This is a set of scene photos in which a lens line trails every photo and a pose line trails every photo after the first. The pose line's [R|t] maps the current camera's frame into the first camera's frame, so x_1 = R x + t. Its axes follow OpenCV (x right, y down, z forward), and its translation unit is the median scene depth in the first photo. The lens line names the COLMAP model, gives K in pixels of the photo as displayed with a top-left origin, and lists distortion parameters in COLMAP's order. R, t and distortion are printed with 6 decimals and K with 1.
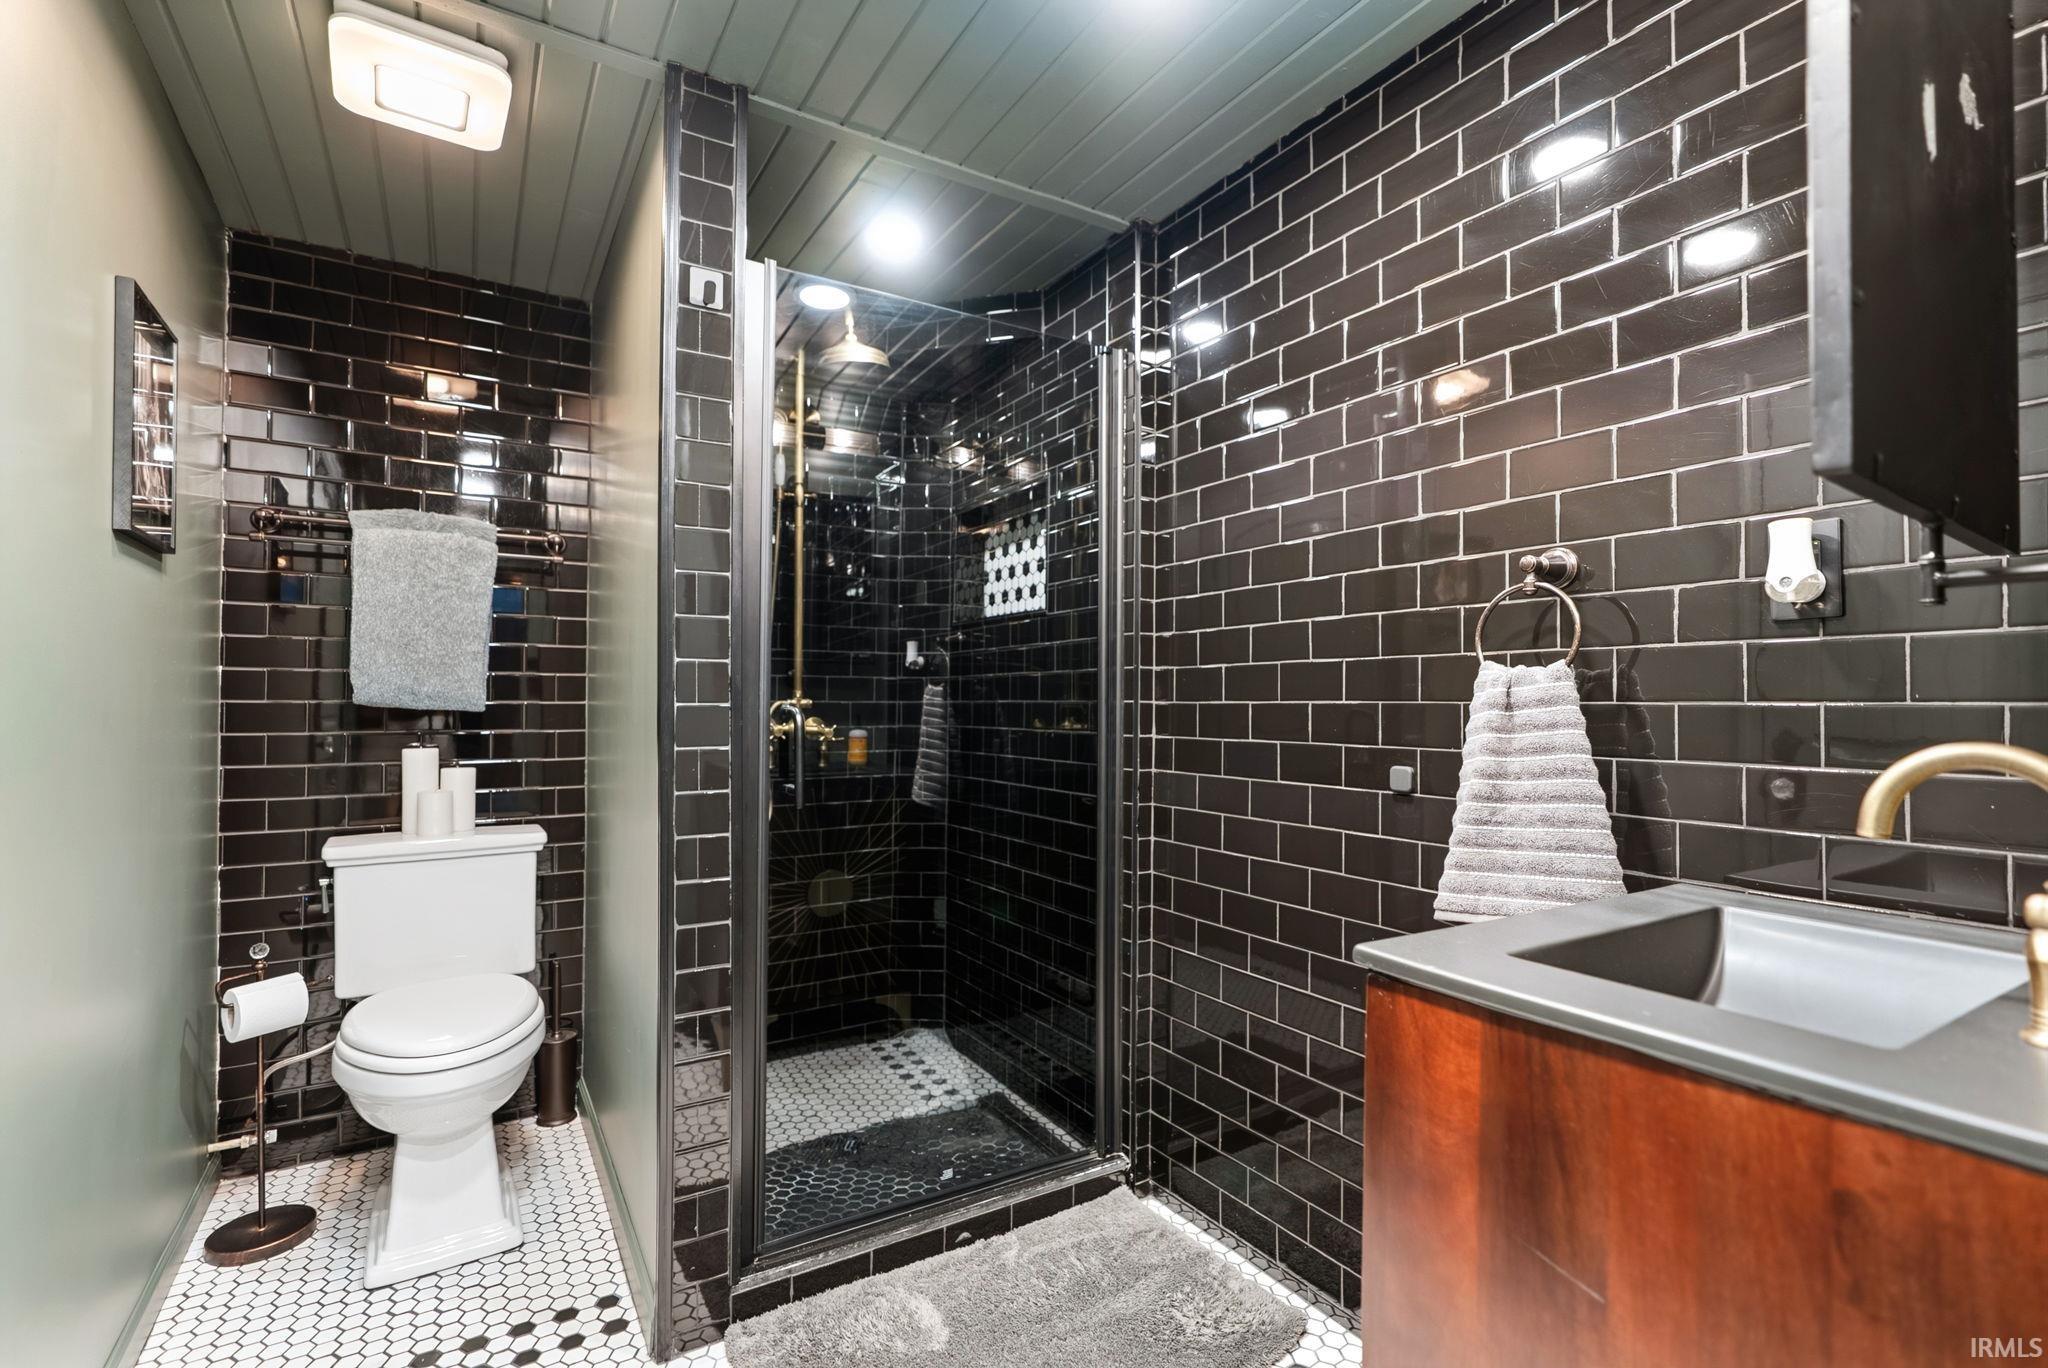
lens RADIAL K [[932.6, 0, 1024.8], [0, 932.6, 694.0], [0, 0, 1]] dist [0.002945, 0.000563]
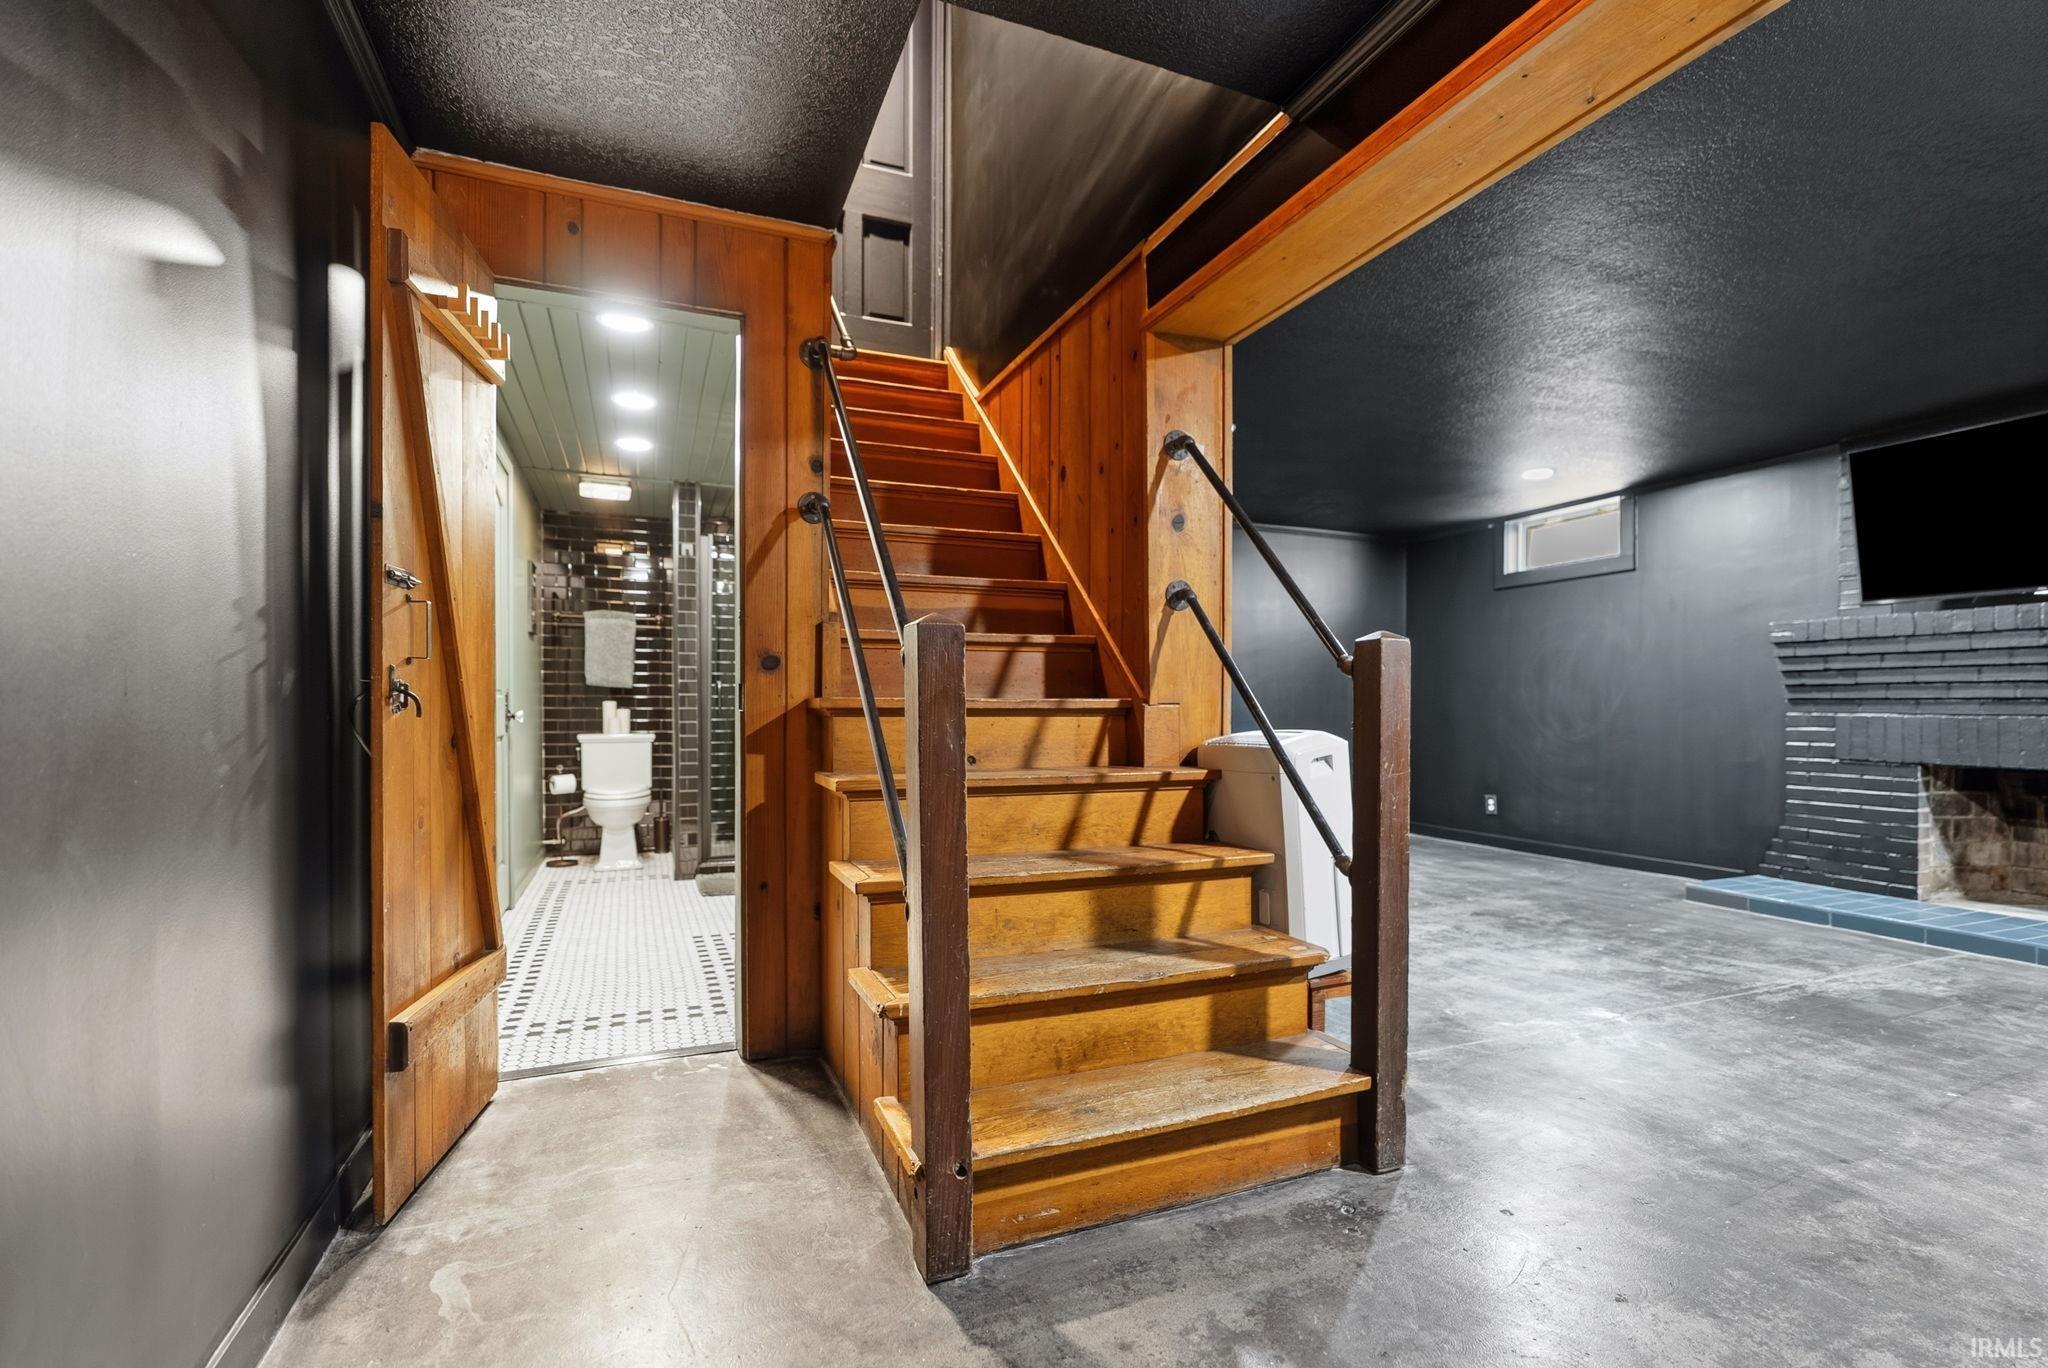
lens RADIAL K [[932.6, 0, 1024.8], [0, 932.6, 694.0], [0, 0, 1]] dist [0.002945, 0.000563]
pose [[0.985404, -0.009524, -0.169964, 0.967401], [0.010941, 0.999913, 0.007397, 0.031489], [0.169879, -0.009149, 0.985422, -1.413041]]
